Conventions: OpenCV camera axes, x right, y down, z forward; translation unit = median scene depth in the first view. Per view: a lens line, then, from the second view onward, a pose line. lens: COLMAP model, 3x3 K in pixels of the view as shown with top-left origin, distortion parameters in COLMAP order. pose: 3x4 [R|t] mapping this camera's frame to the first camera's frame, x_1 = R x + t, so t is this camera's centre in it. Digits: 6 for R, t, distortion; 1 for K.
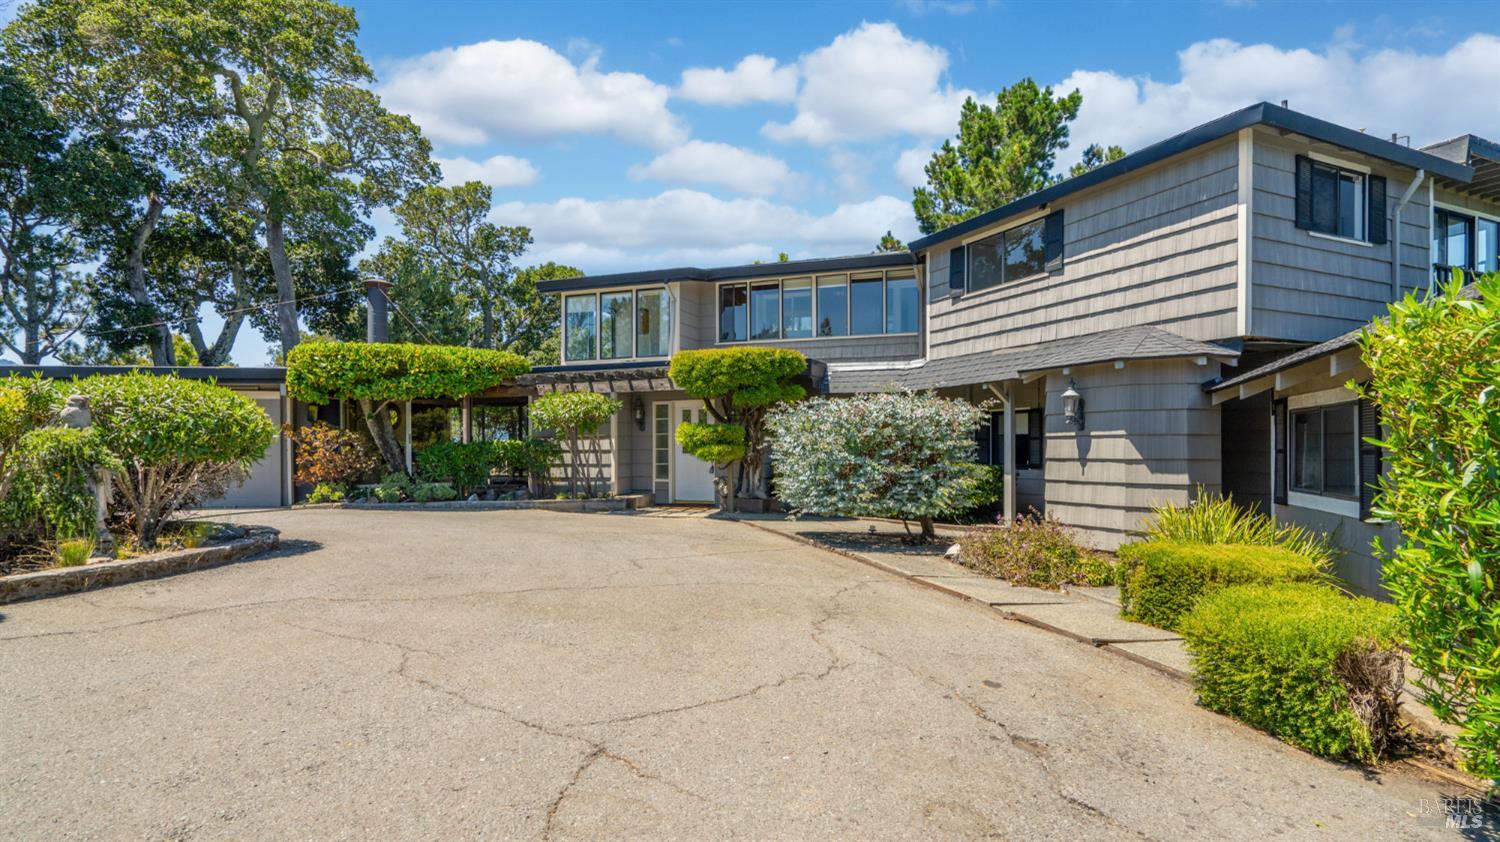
lens RADIAL K [[737.5, 0, 747.9], [0, 737.5, 448.1], [0, 0, 1]] dist [0.003962, 0.000607]
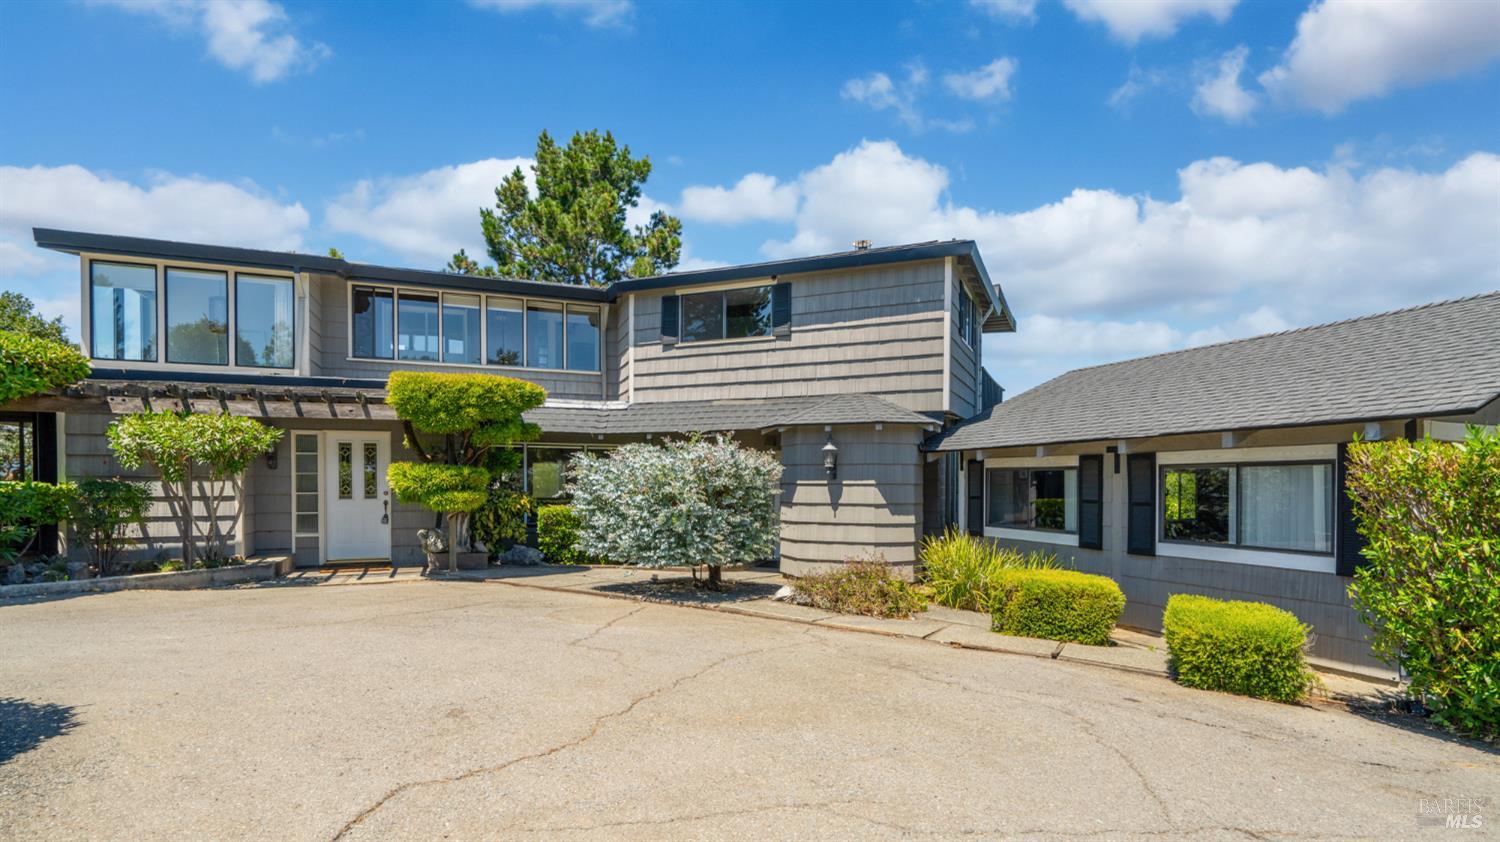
lens RADIAL K [[736.5, 0, 746.9], [0, 736.5, 489.4], [0, 0, 1]] dist [-0.002998, 0.008315]
pose [[0.753199, -0.005178, 0.657773, -0.302828], [-0.004197, 0.999911, 0.012677, -0.015991], [-0.657780, -0.012309, 0.753110, 0.150933]]
